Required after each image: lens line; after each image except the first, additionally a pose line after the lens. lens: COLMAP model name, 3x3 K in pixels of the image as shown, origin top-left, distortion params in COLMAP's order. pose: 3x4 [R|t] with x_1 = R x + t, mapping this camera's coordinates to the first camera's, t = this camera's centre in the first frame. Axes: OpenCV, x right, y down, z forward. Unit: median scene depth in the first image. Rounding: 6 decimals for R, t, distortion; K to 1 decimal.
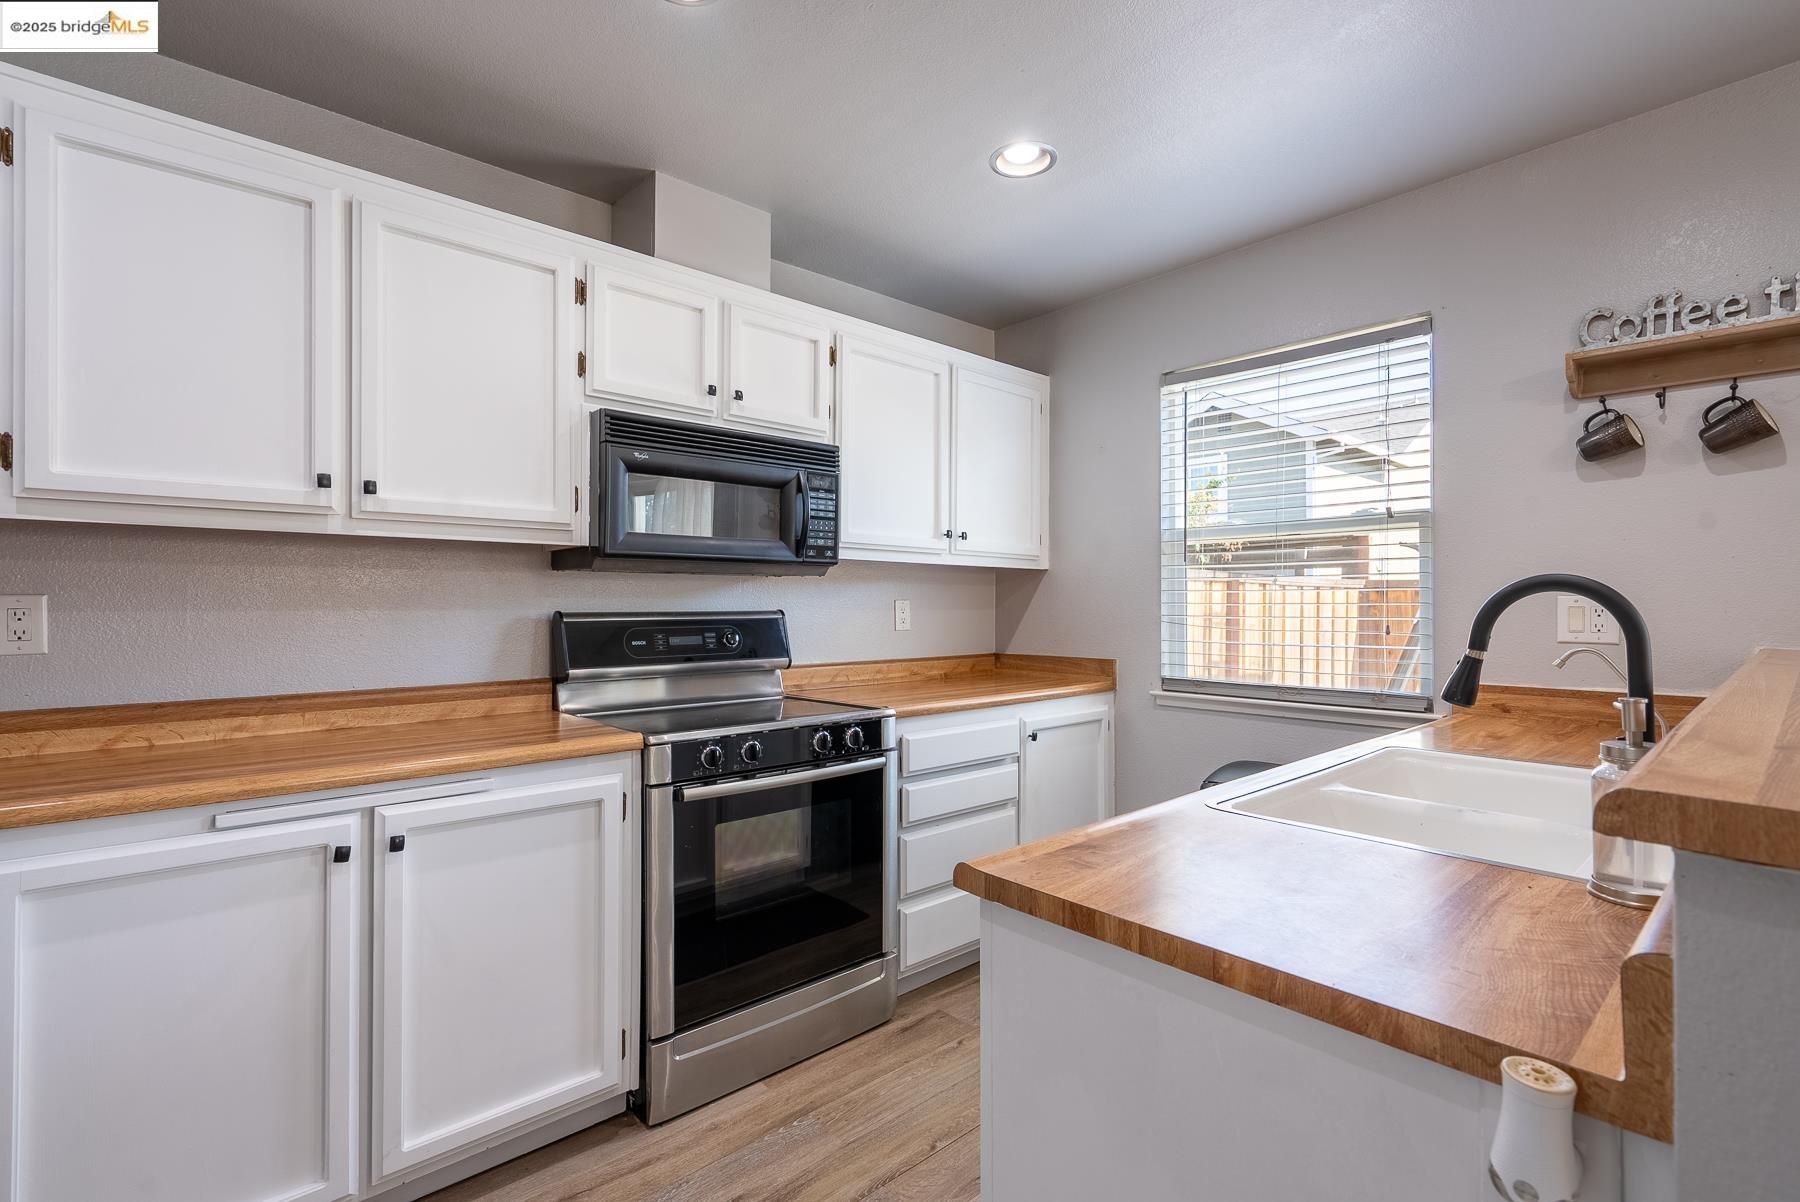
lens RADIAL K [[817.4, 0, 905.6], [0, 817.4, 602.9], [0, 0, 1]] dist [-0.005441, 0.002340]
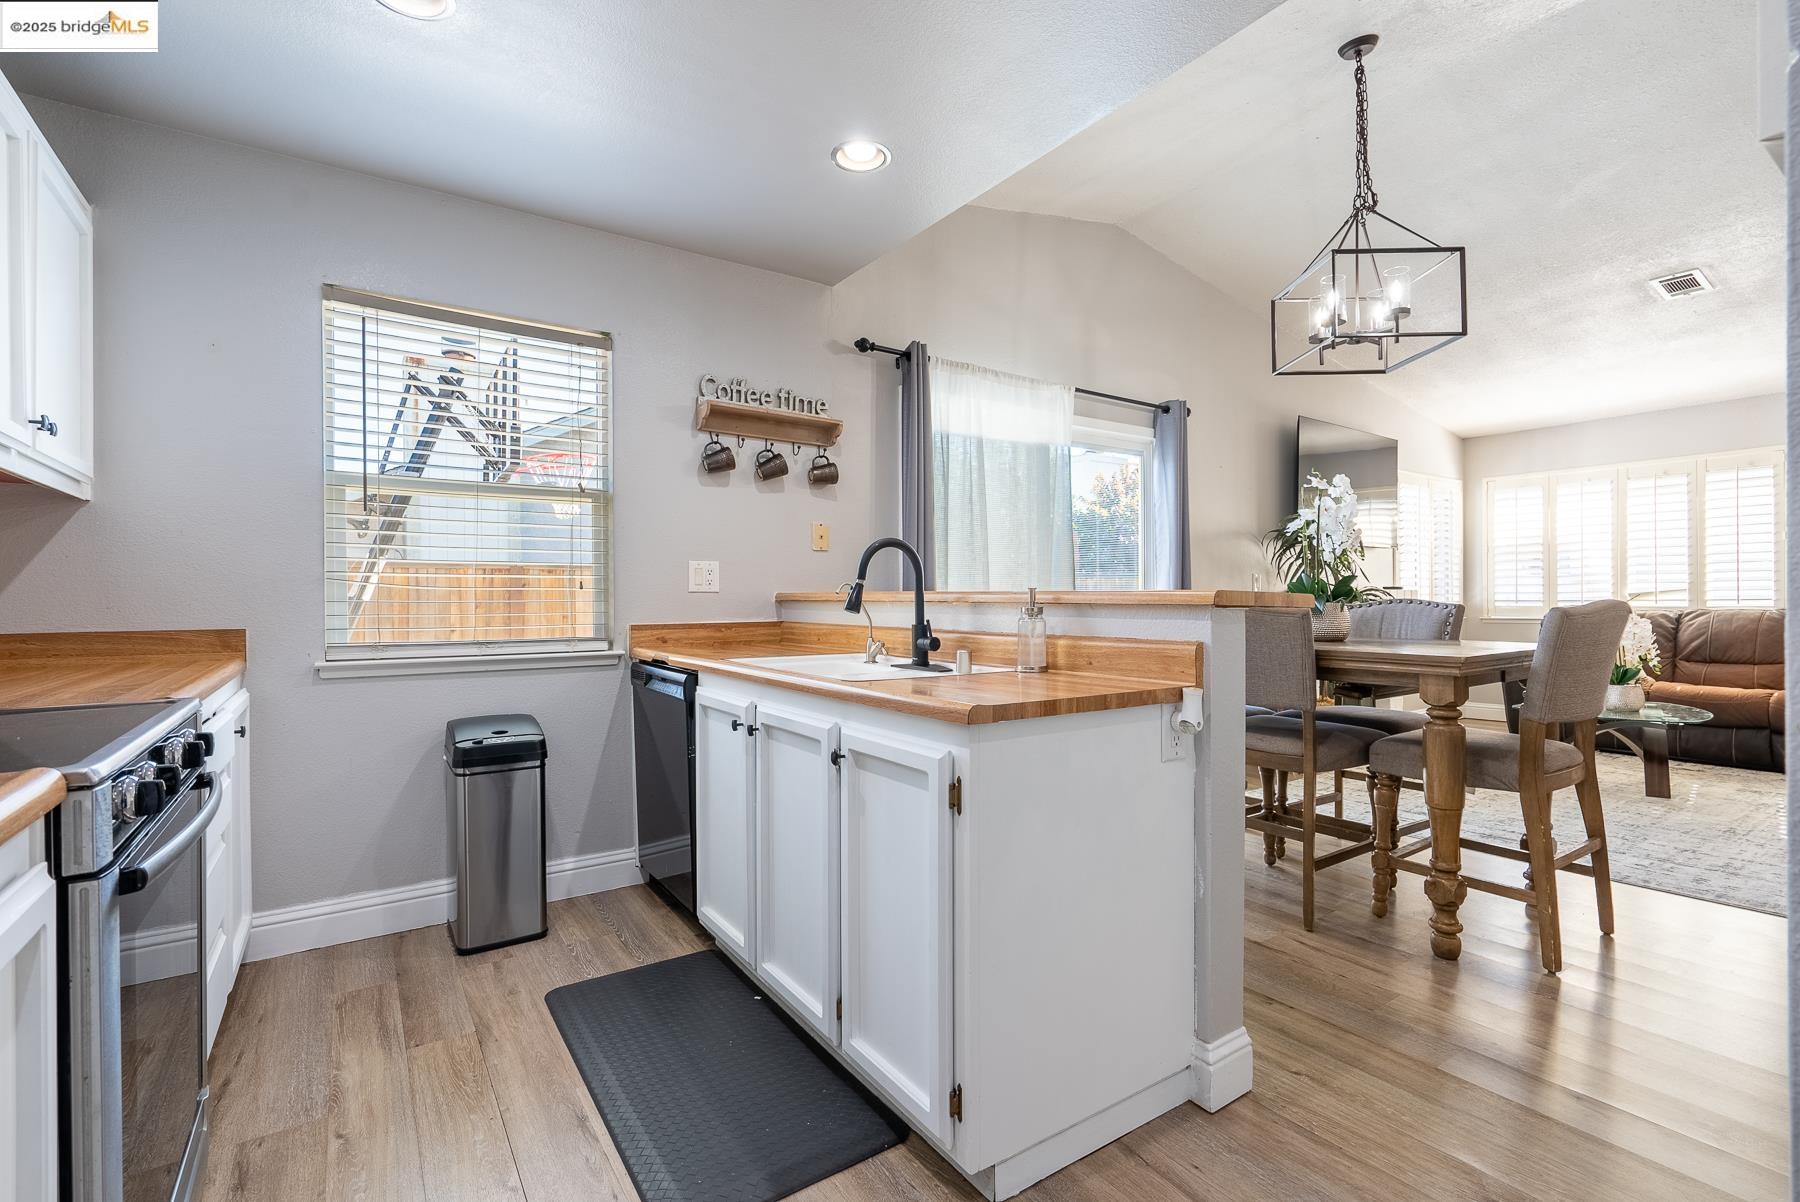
lens RADIAL K [[817.4, 0, 899.4], [0, 817.4, 602.9], [0, 0, 1]] dist [-0.005441, 0.002340]
pose [[0.137606, -0.006078, 0.990468, -0.571063], [0.000961, 0.999982, 0.006003, 0.055278], [-0.990487, 0.000126, 0.137609, 0.392781]]
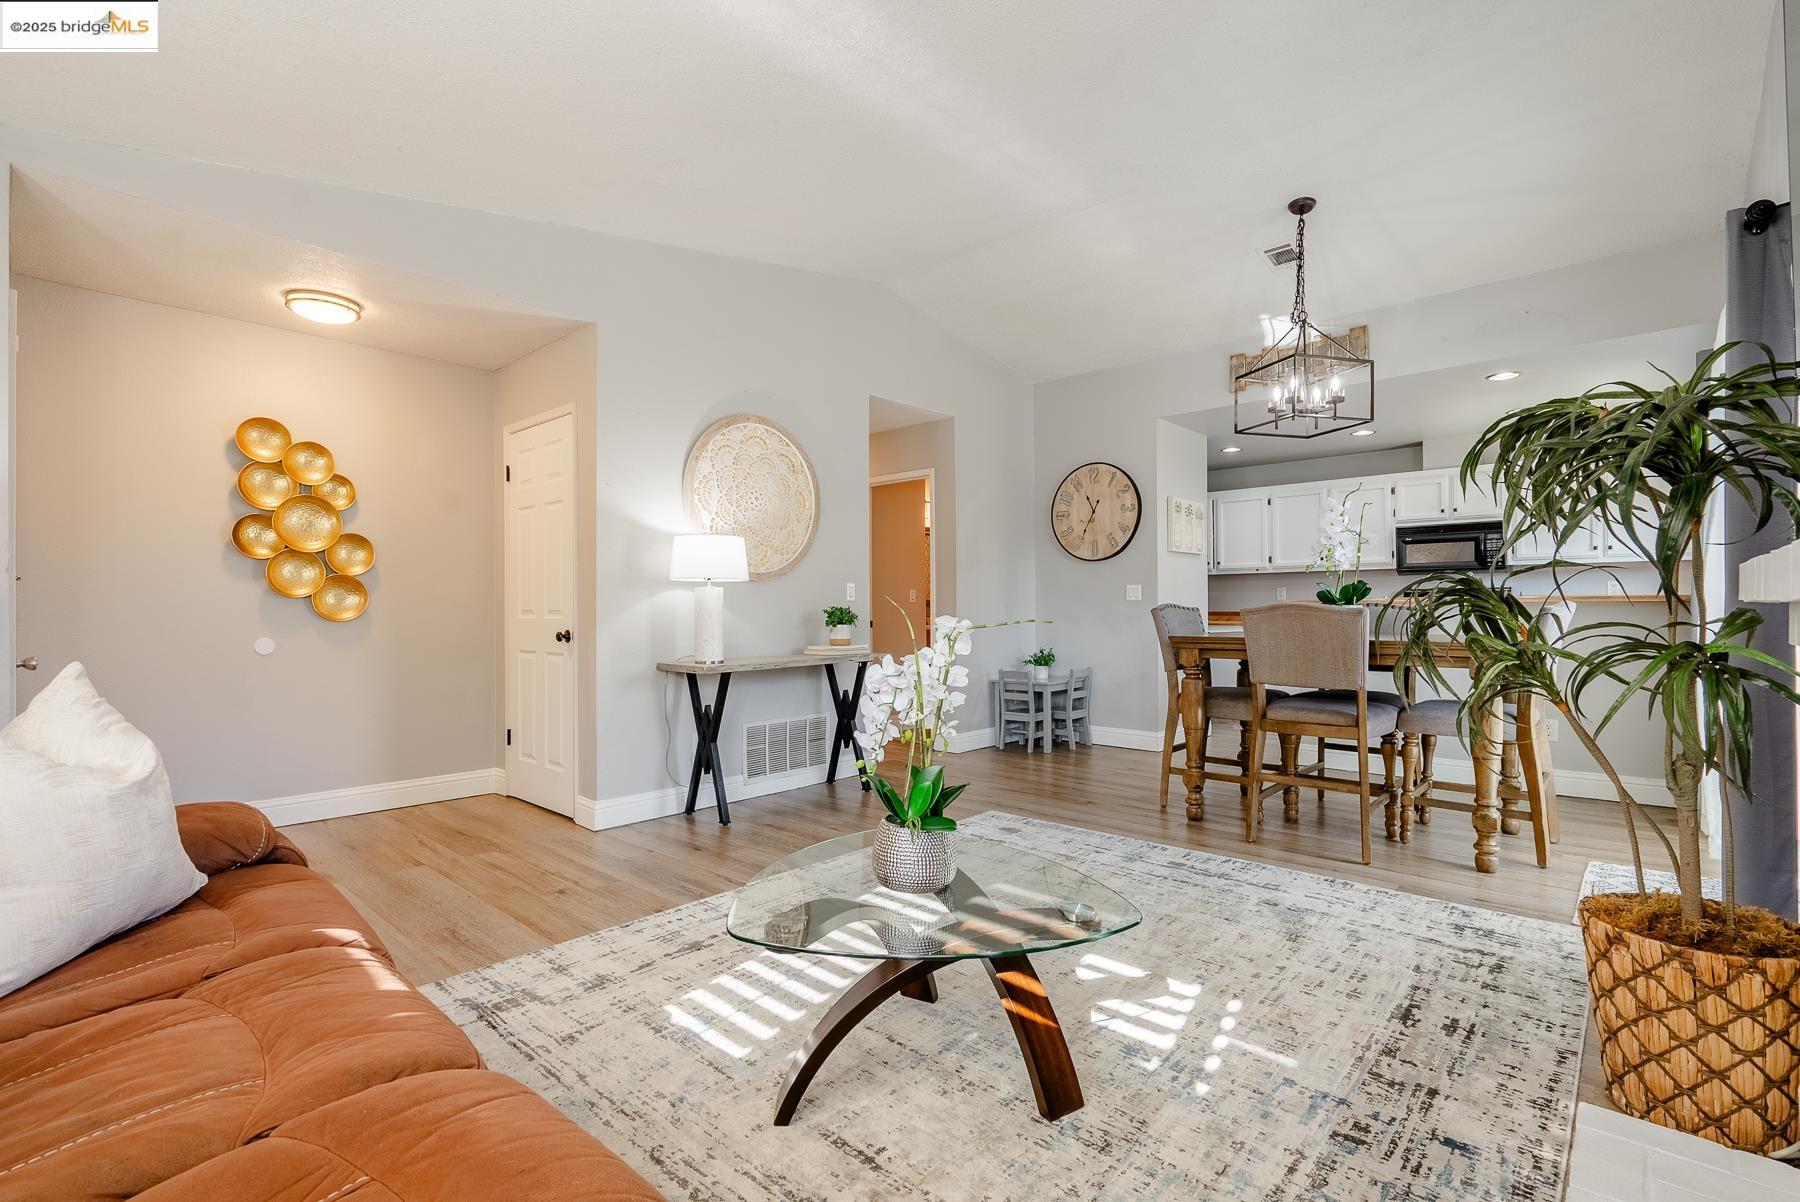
lens RADIAL K [[817.4, 0, 902.1], [0, 817.4, 602.4], [0, 0, 1]] dist [-0.005441, 0.002340]
pose [[0.094311, -0.005946, -0.995525, 2.455434], [0.009603, 0.999941, -0.005063, 0.058533], [0.995496, -0.009083, 0.094363, -1.174877]]
